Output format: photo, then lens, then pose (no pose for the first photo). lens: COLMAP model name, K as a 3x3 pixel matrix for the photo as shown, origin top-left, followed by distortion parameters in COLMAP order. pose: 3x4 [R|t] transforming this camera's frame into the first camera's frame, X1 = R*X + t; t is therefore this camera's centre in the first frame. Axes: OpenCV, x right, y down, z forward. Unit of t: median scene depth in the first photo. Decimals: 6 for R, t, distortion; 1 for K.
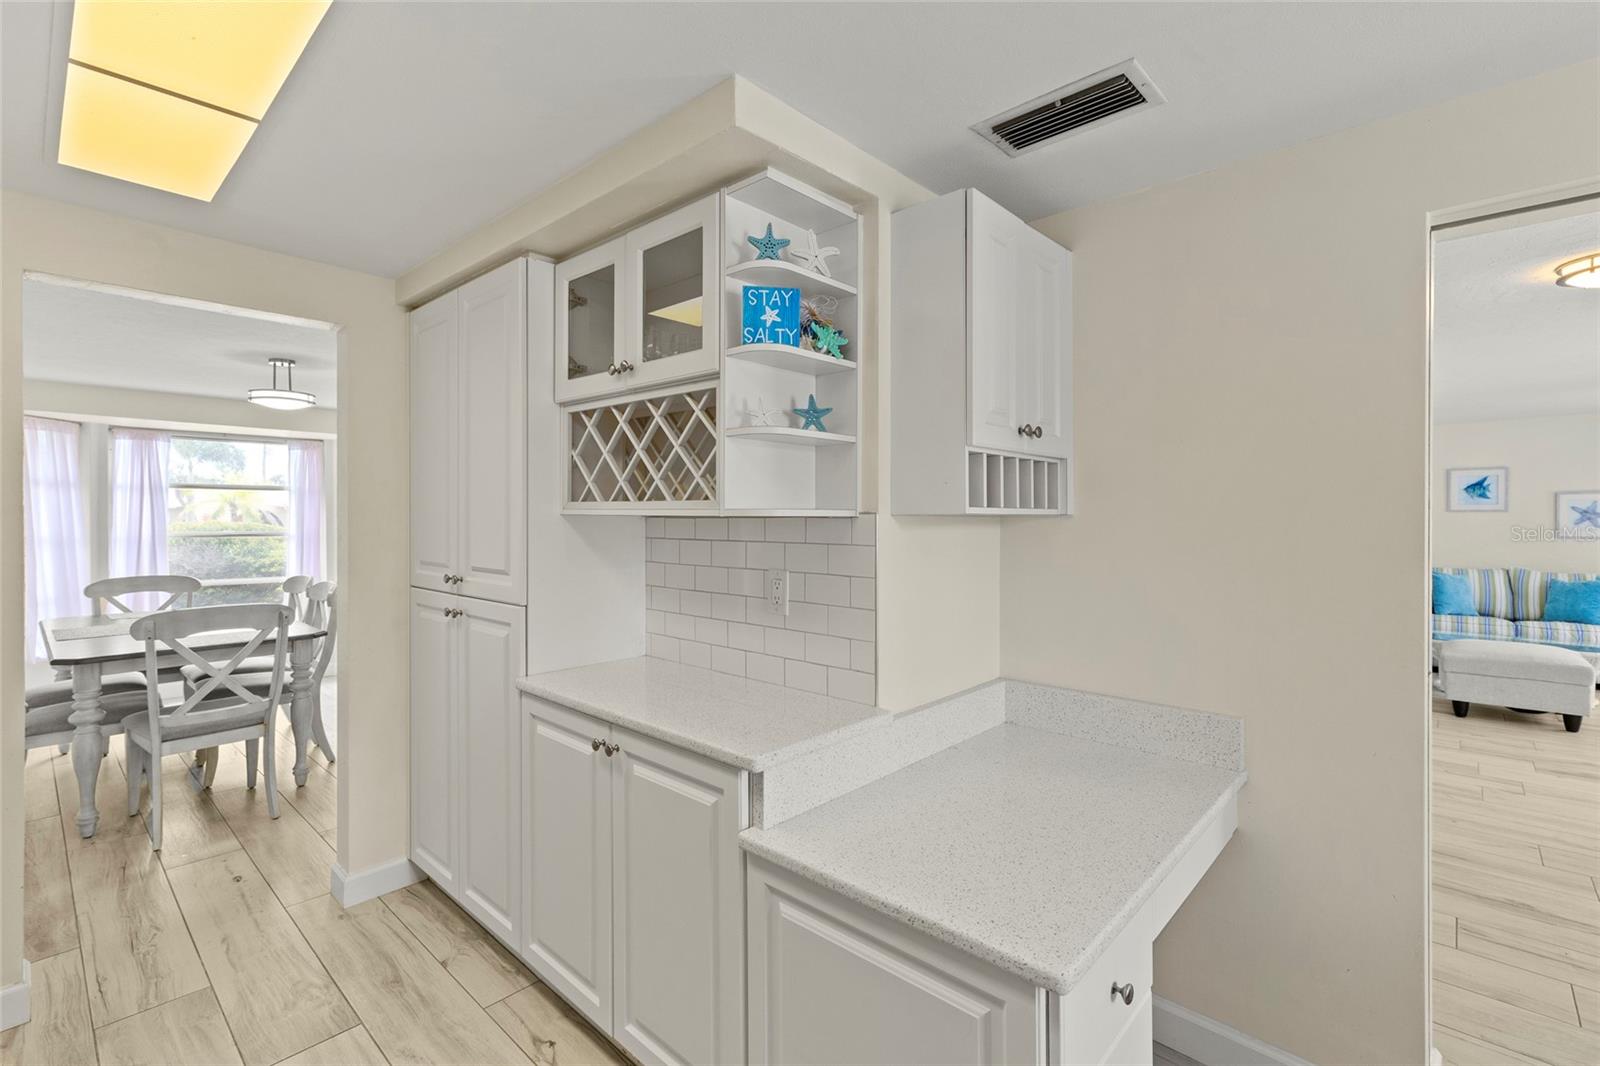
lens RADIAL K [[726.1, 0, 809.8], [0, 726.1, 515.9], [0, 0, 1]] dist [0.006020, 0.000563]
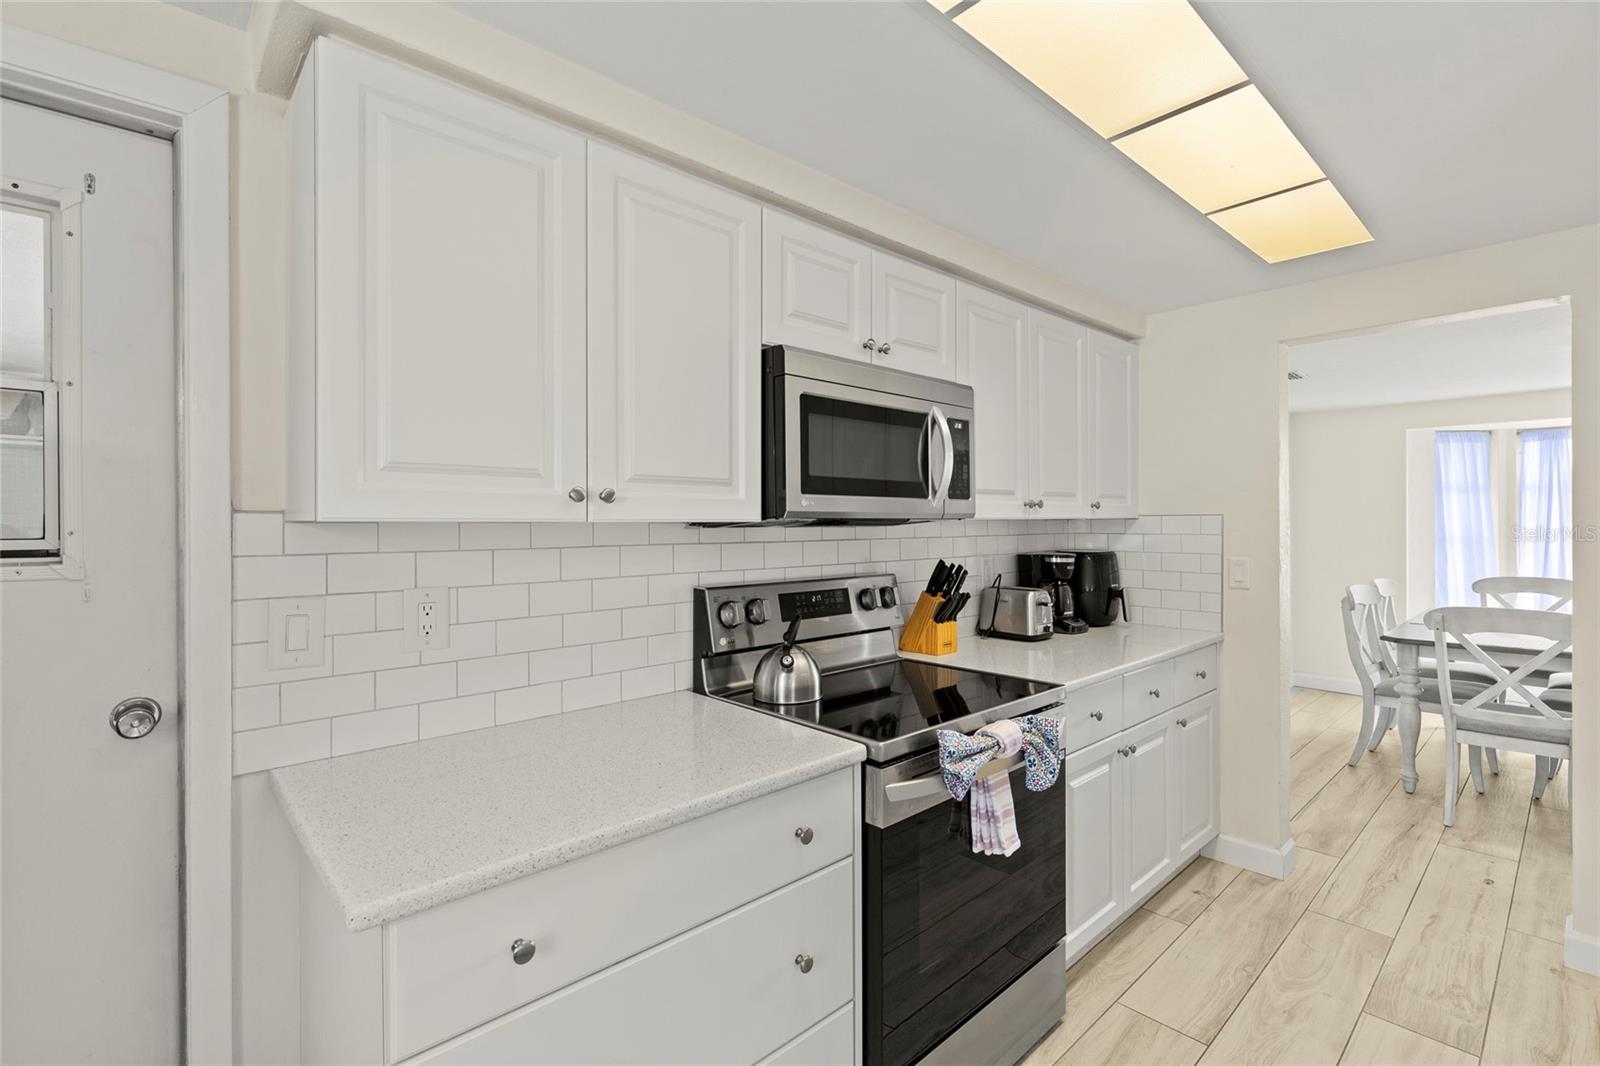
lens RADIAL K [[726.1, 0, 808.6], [0, 726.1, 530.5], [0, 0, 1]] dist [0.006020, 0.000563]
pose [[-0.082895, 0.011254, -0.996495, 0.261462], [0.006942, 0.999918, 0.010715, 0.001372], [0.996534, -0.006029, -0.082966, 0.150004]]
